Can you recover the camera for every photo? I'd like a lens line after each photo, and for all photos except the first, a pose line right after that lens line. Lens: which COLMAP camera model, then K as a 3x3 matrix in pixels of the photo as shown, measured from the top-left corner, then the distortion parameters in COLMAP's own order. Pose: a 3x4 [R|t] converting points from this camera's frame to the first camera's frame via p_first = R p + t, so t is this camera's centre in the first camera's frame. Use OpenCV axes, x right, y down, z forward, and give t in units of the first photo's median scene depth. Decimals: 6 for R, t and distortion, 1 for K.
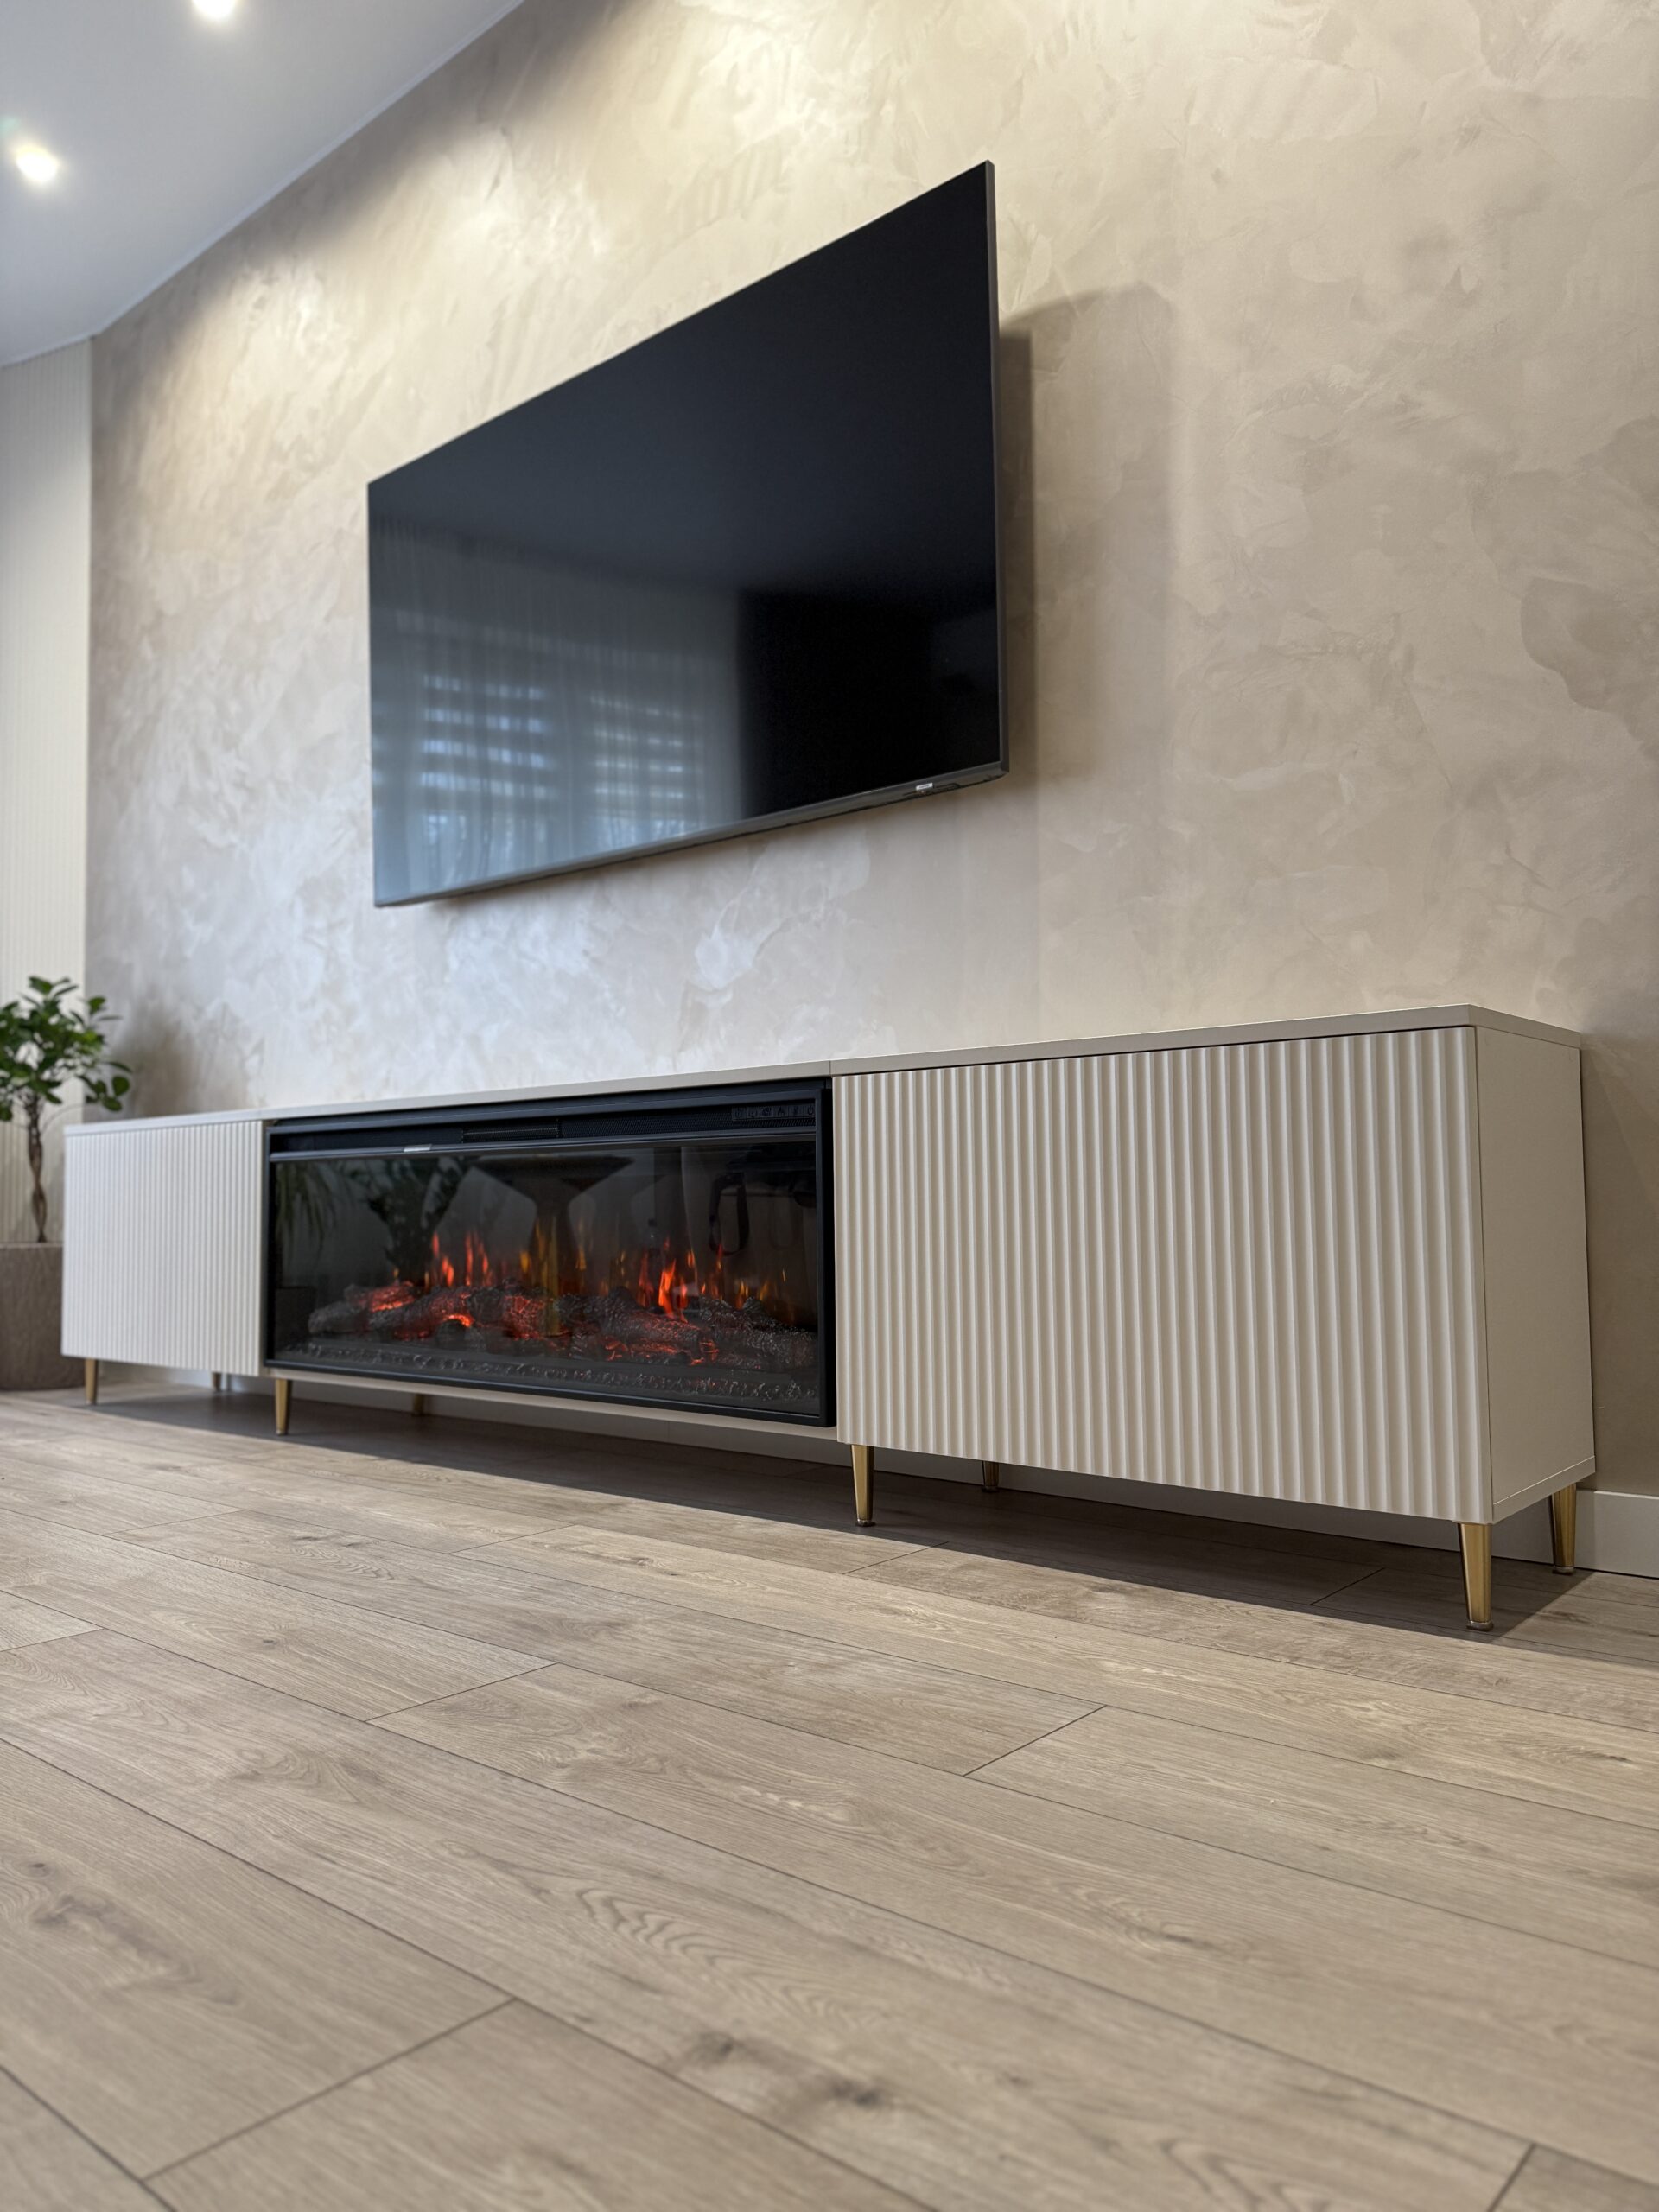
lens RADIAL K [[1565.4, 0, 830.2], [0, 1565.4, 1111.1], [0, 0, 1]] dist [0.005449, -0.002366]
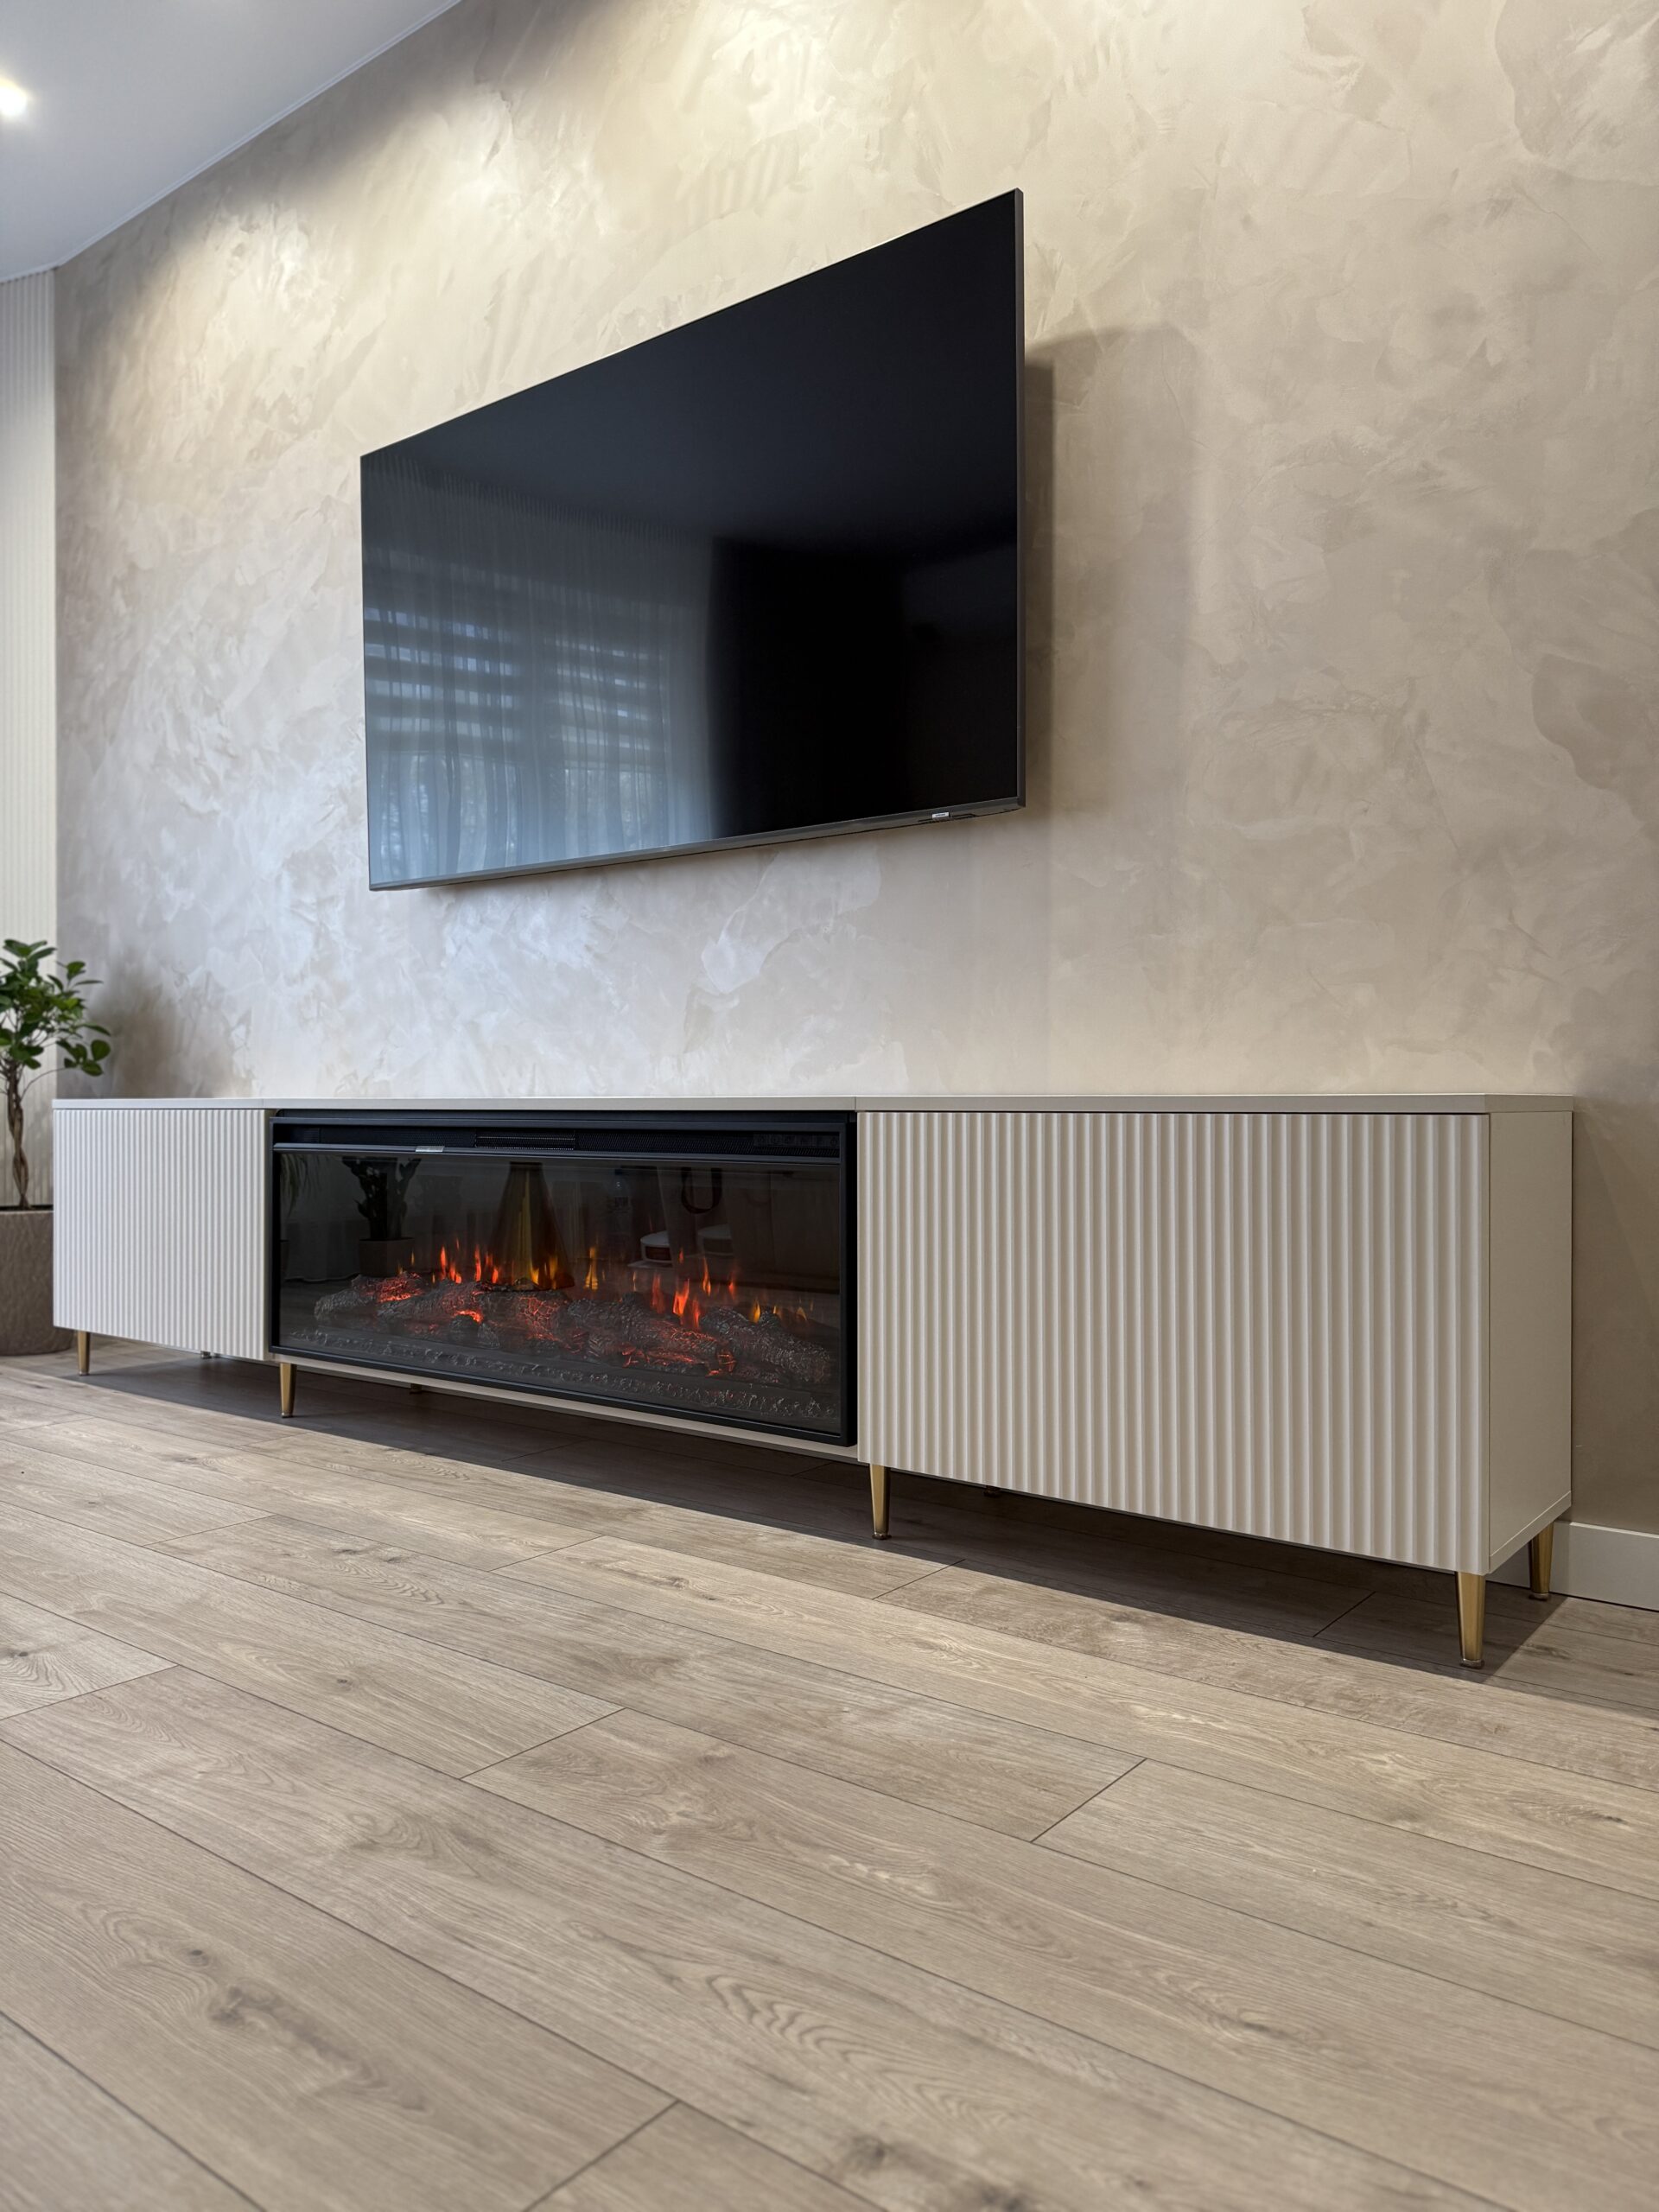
lens RADIAL K [[1562.2, 0, 829.5], [0, 1562.2, 1106.0], [0, 0, 1]] dist [0.009585, -0.004007]
pose [[0.998915, 0.012476, 0.044865, -0.065490], [-0.015057, 0.998223, 0.057653, -0.088328], [-0.044065, -0.058266, 0.997328, -0.031744]]
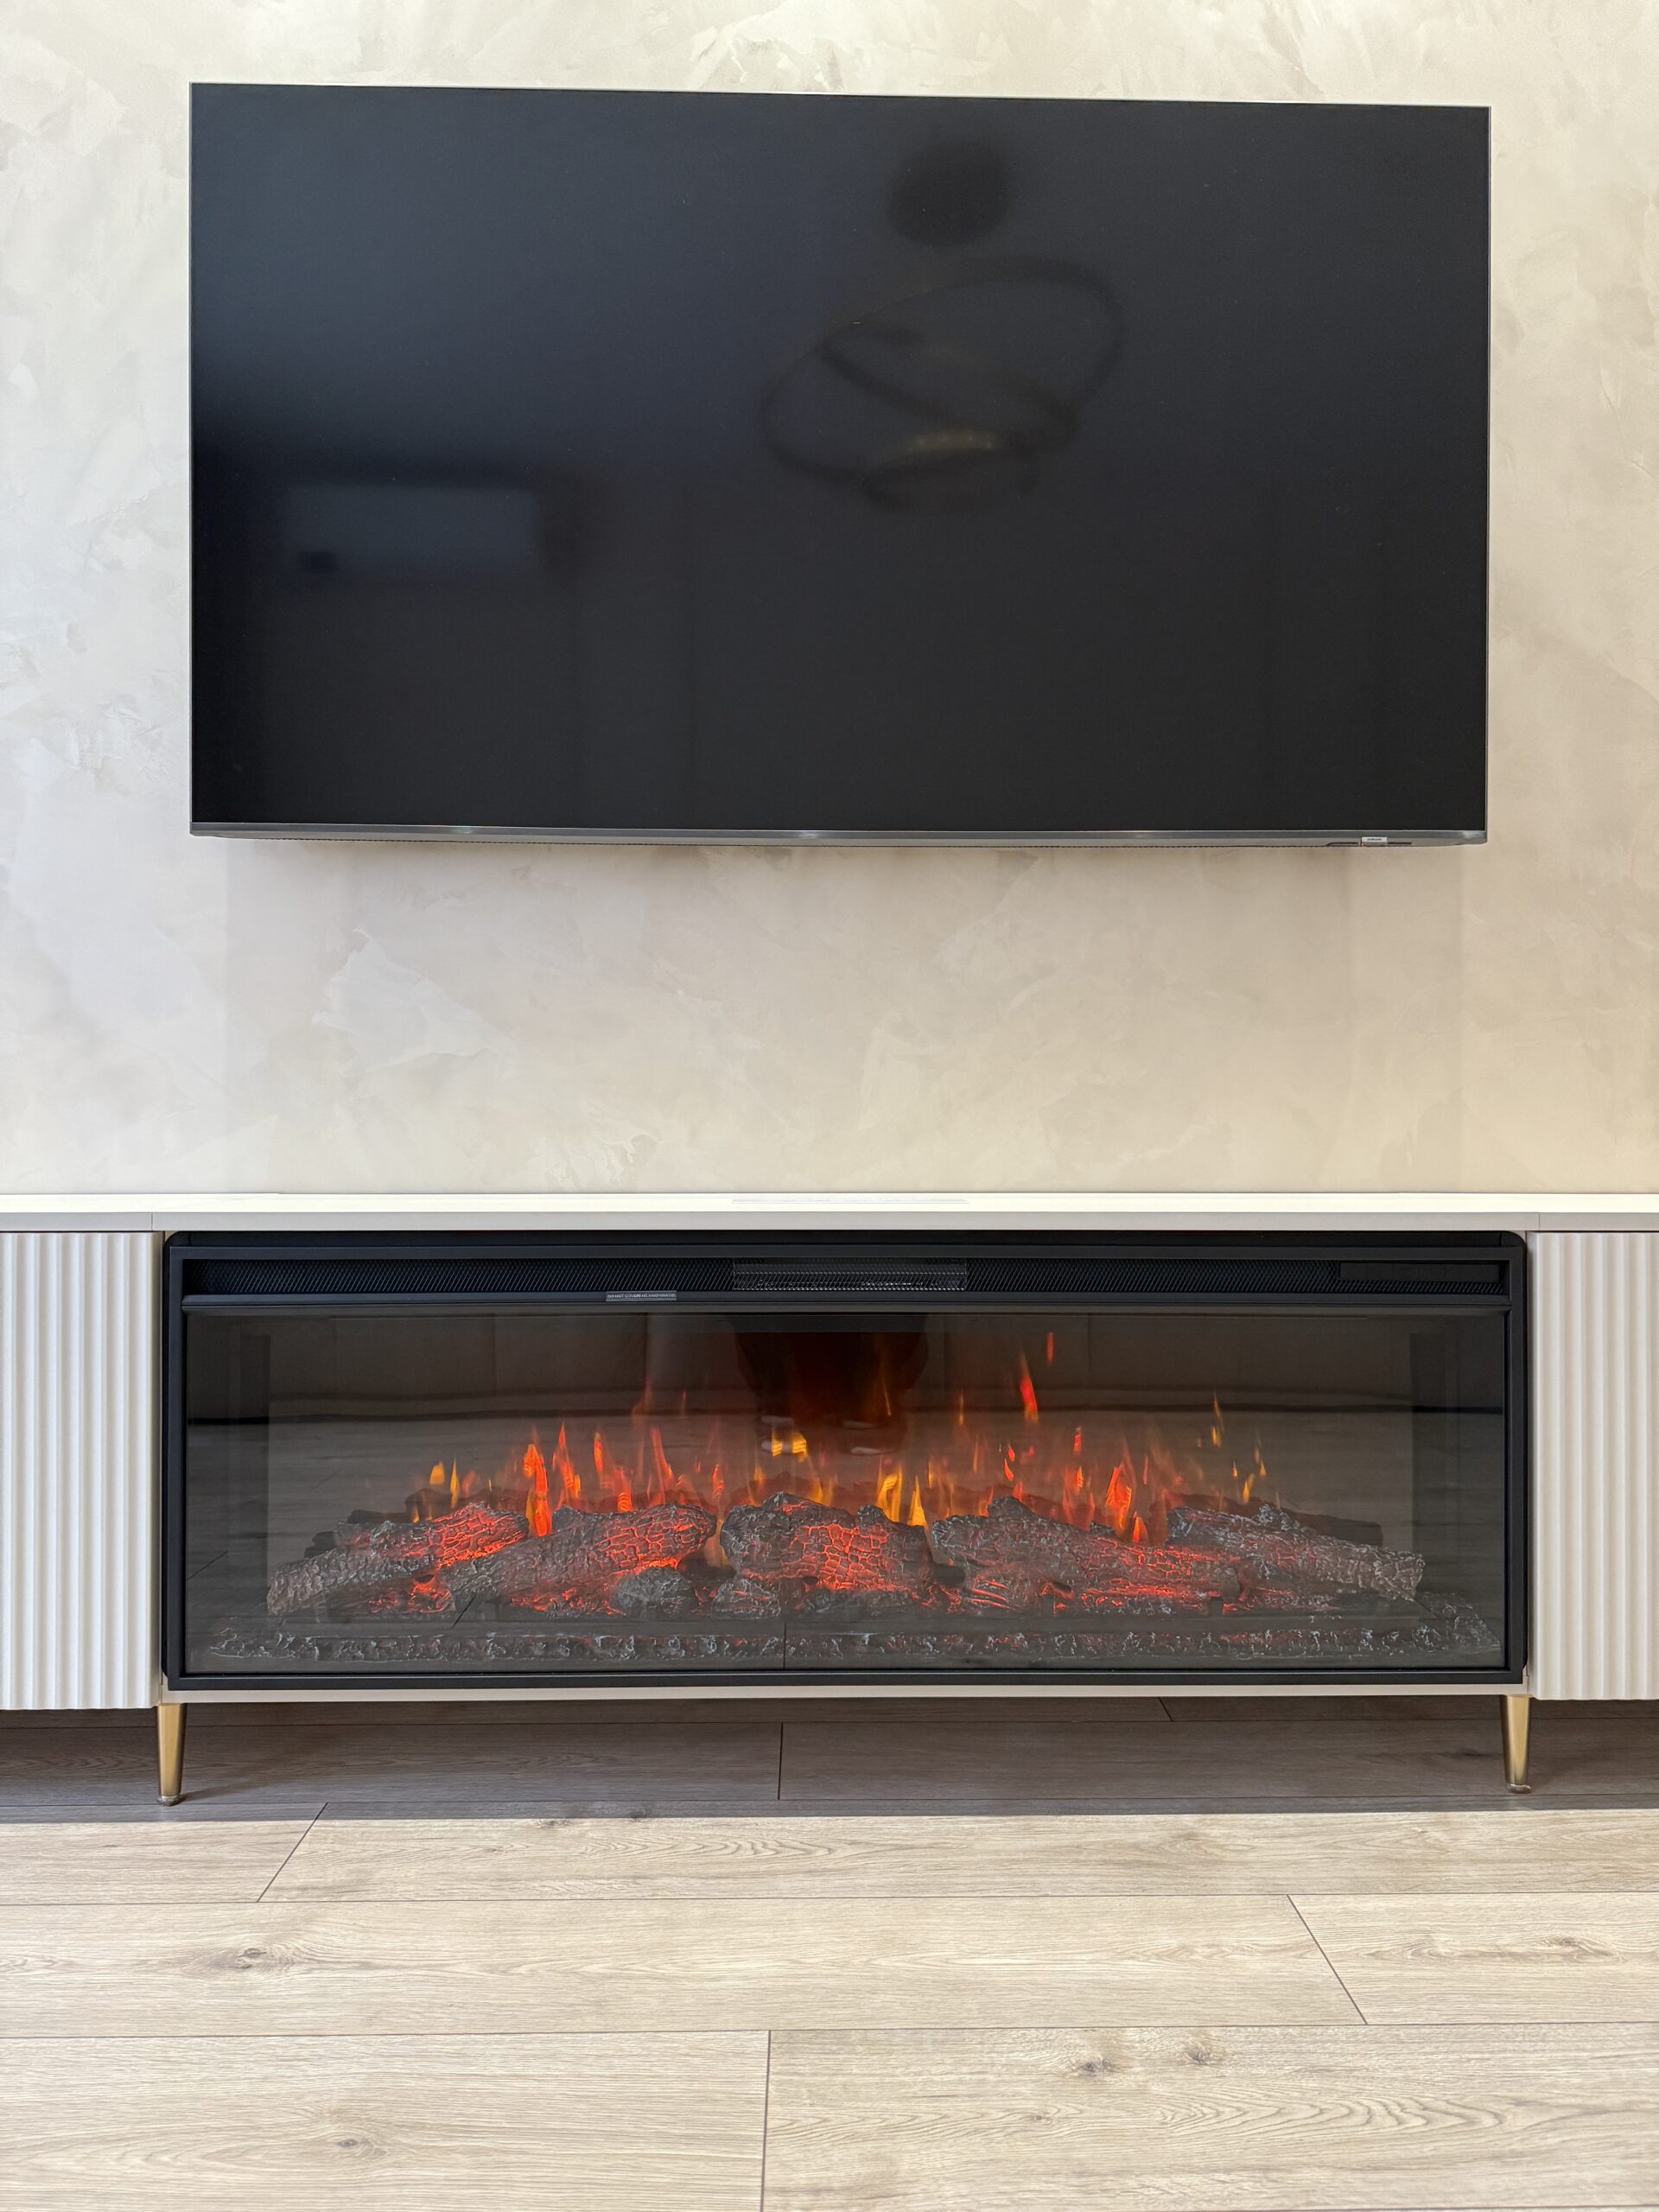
lens RADIAL K [[1586.4, 0, 829.5], [0, 1586.4, 1106.0], [0, 0, 1]] dist [0.002259, -0.007831]
pose [[0.752487, 0.025193, 0.658125, -0.810512], [-0.050385, 0.998542, 0.019385, -0.085760], [-0.656677, -0.047746, 0.752659, 0.657639]]
